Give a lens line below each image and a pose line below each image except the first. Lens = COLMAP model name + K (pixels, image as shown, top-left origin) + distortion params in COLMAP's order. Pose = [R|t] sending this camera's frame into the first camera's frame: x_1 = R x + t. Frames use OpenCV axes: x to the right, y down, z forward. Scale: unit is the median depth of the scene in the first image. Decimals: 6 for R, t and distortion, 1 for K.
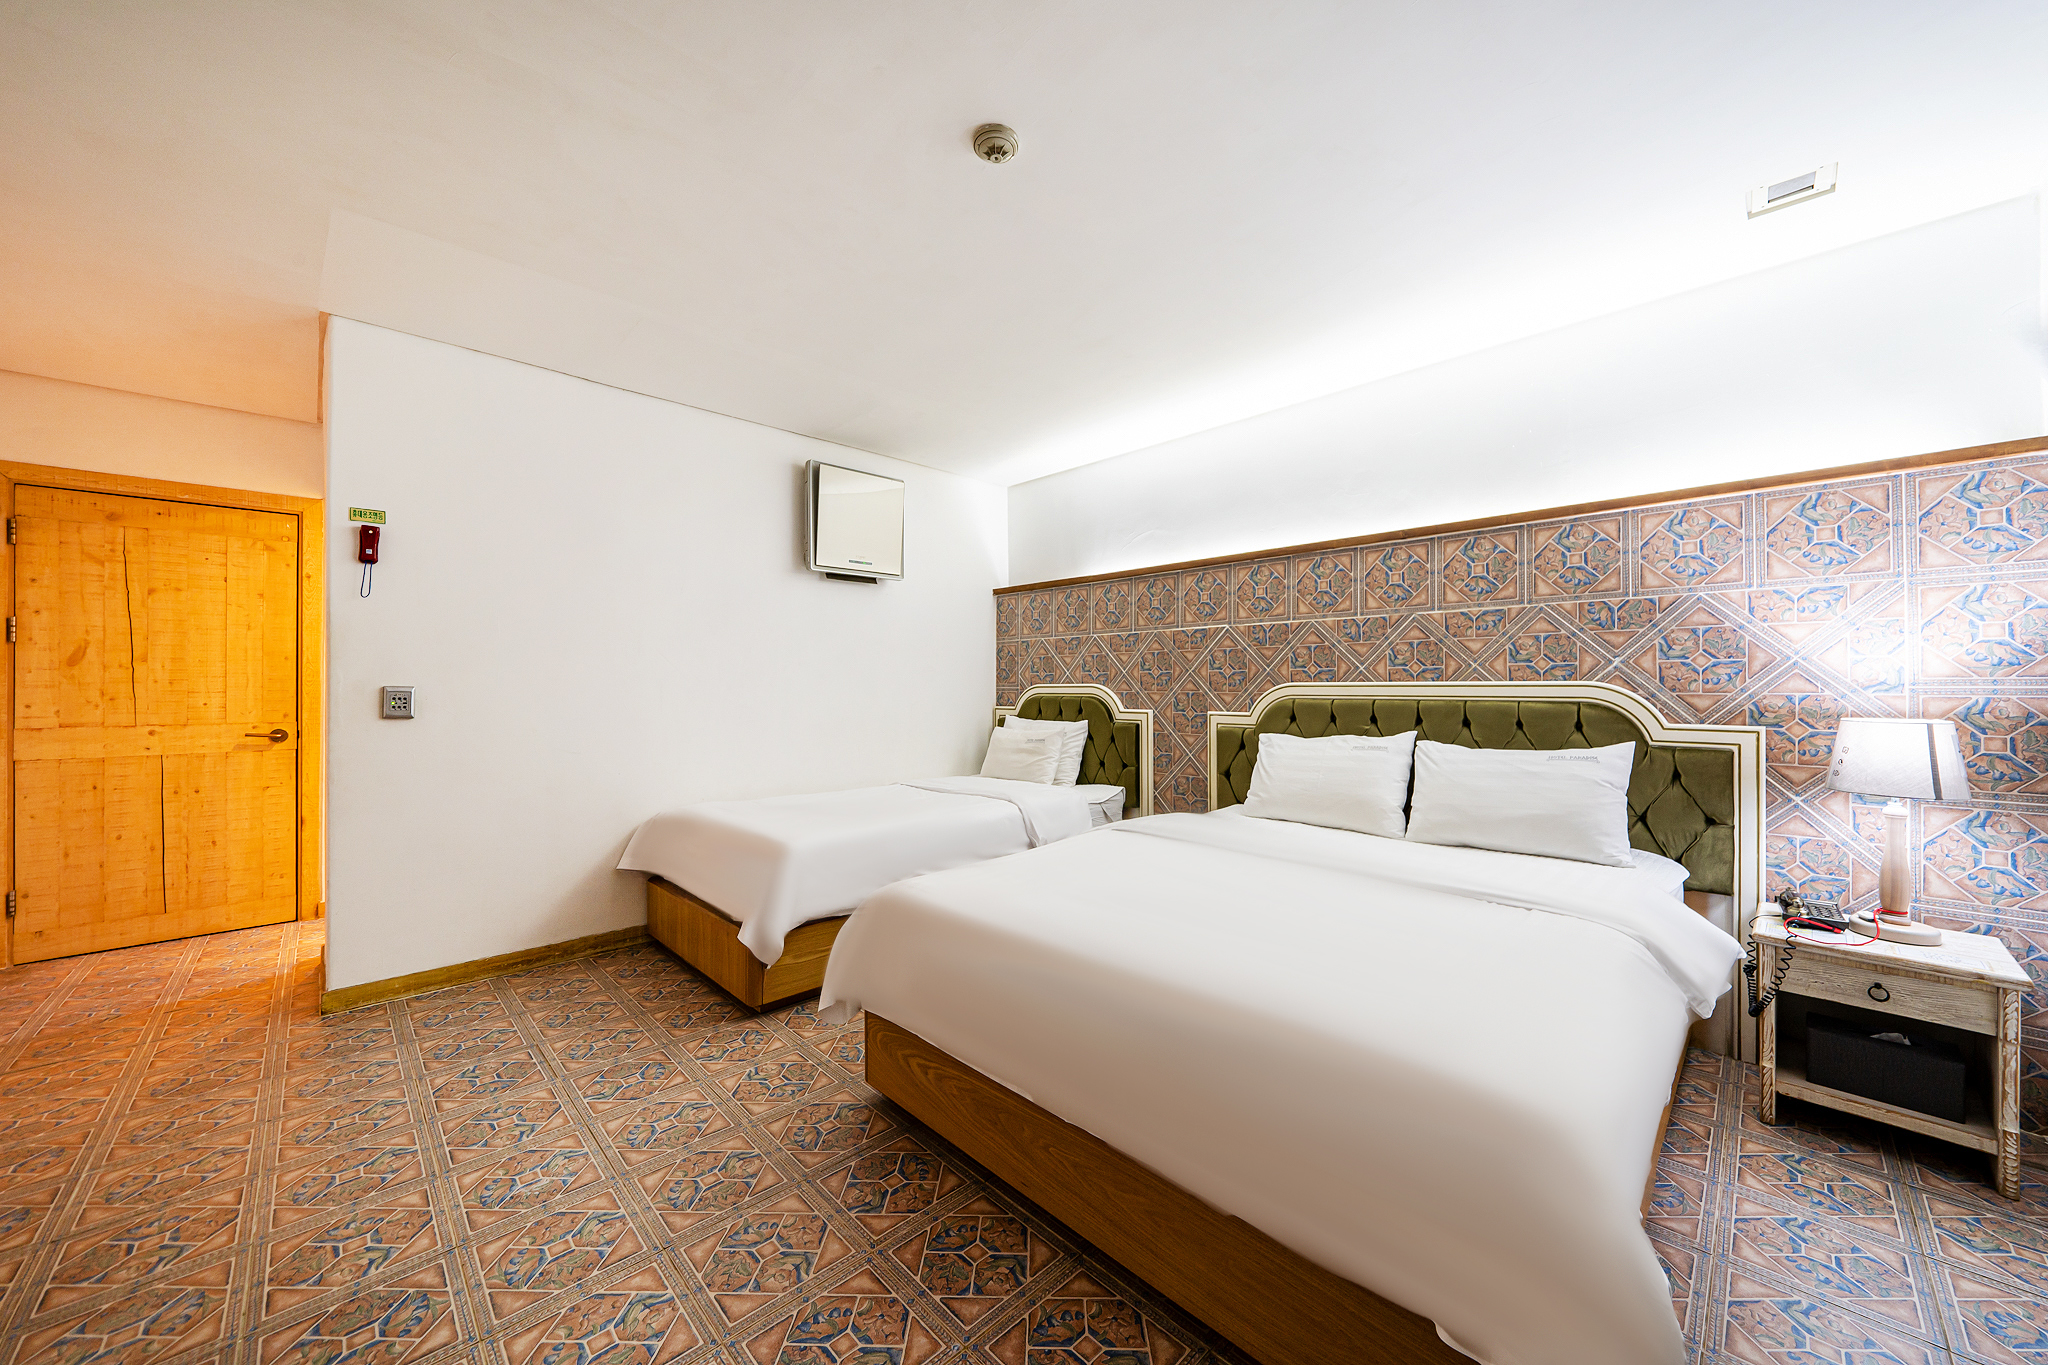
lens RADIAL K [[718.8, 0, 1024.0], [0, 718.8, 682.5], [0, 0, 1]] dist [0.001569, 0.000209]
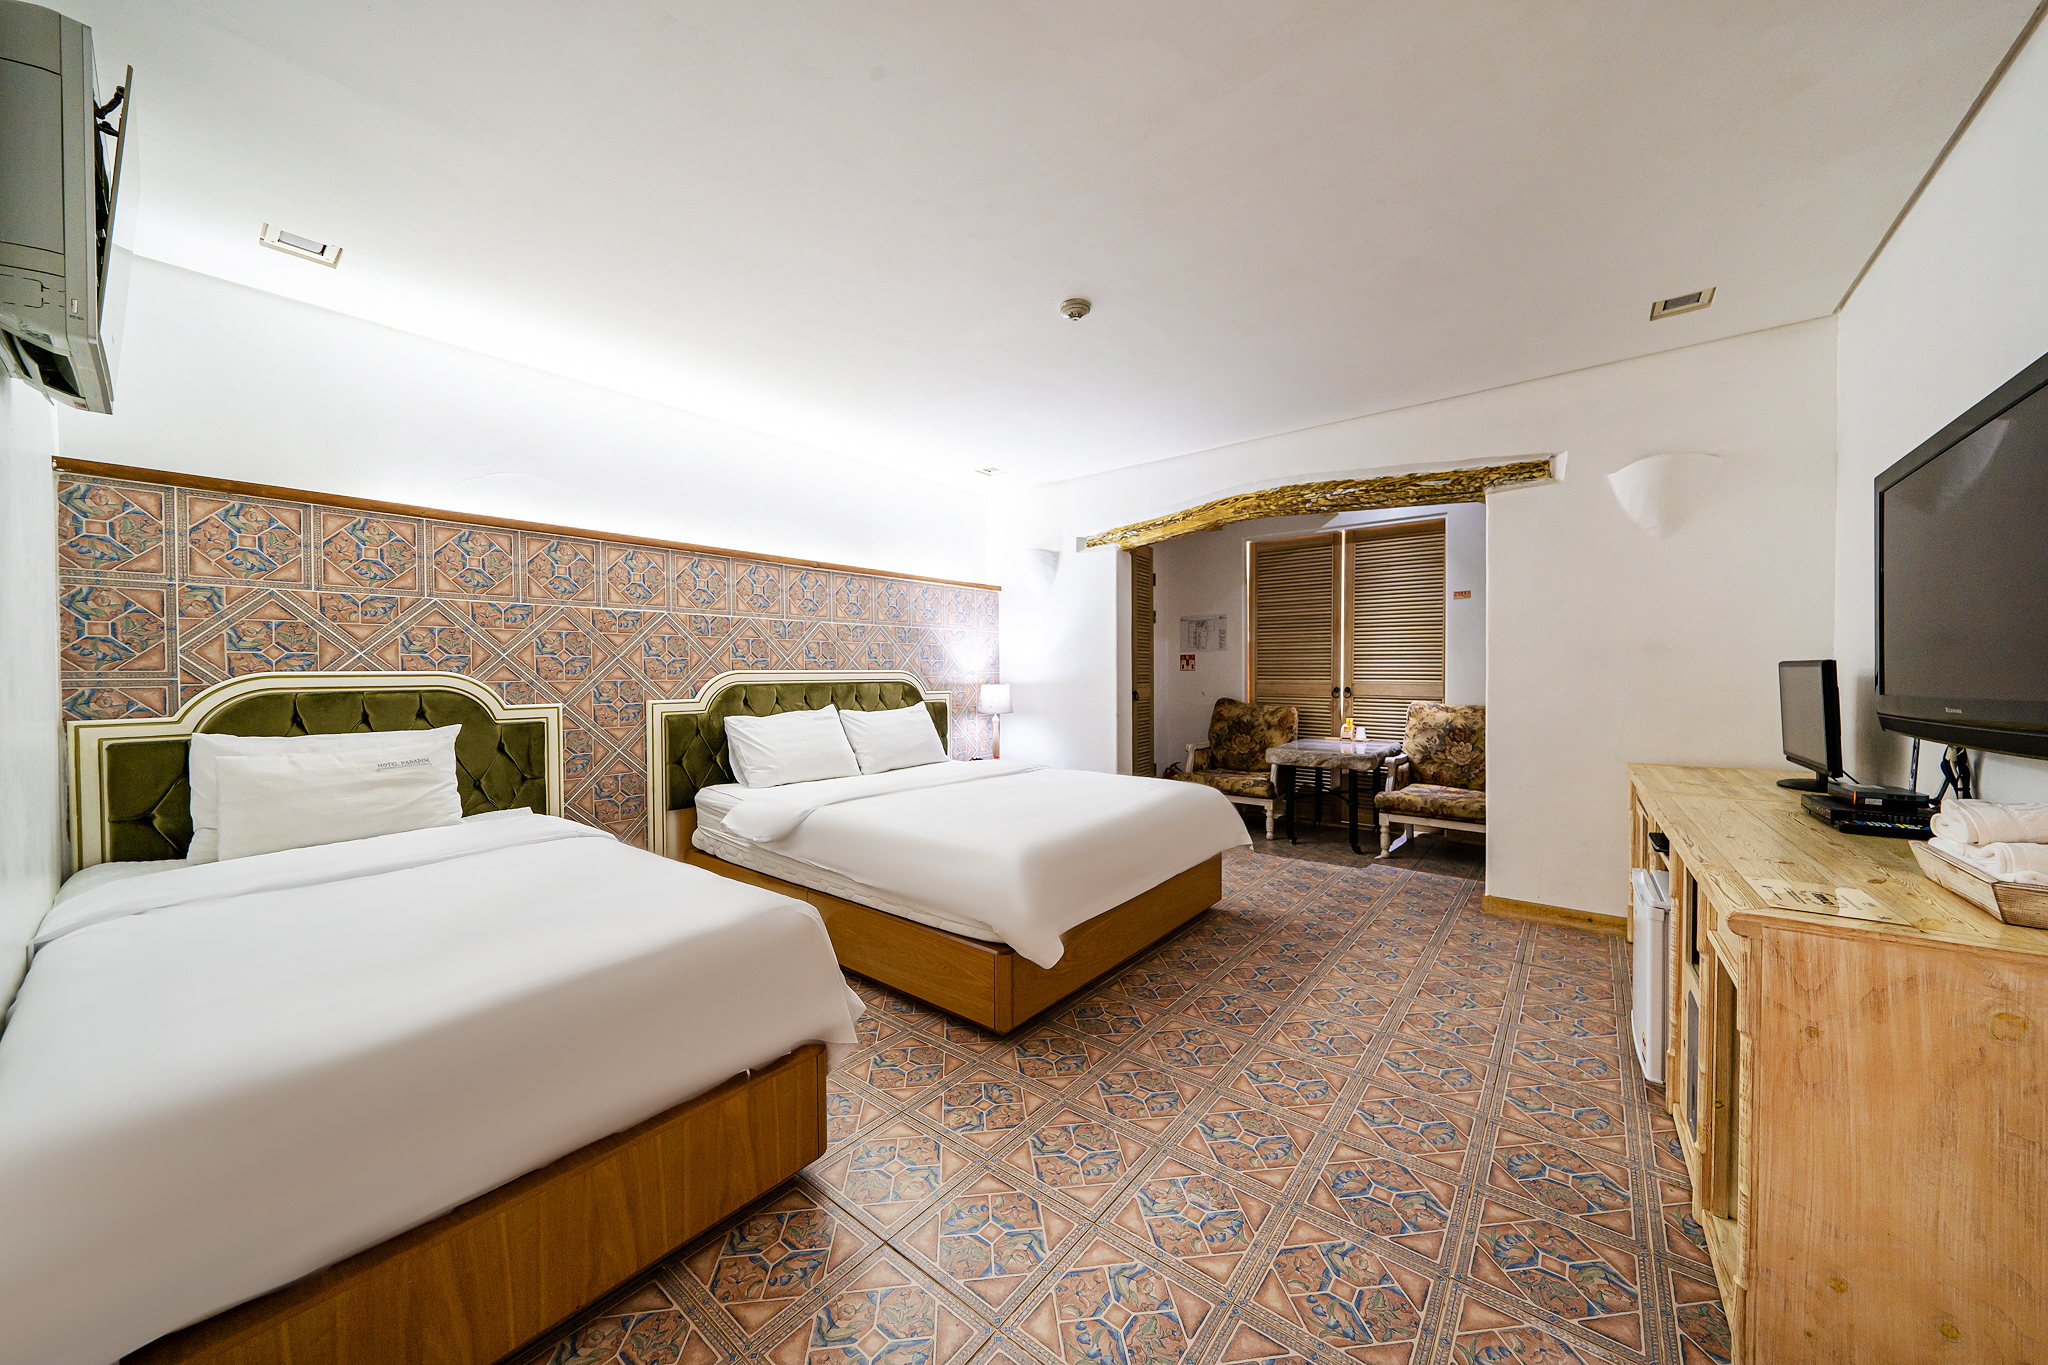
lens RADIAL K [[706.7, 0, 1024.0], [0, 706.7, 682.5], [0, 0, 1]] dist [-0.008087, -0.000009]
pose [[-0.112453, -0.009078, 0.993616, -0.734627], [0.002905, 0.999951, 0.009465, 0.009456], [-0.993653, 0.003950, -0.112421, 0.628470]]
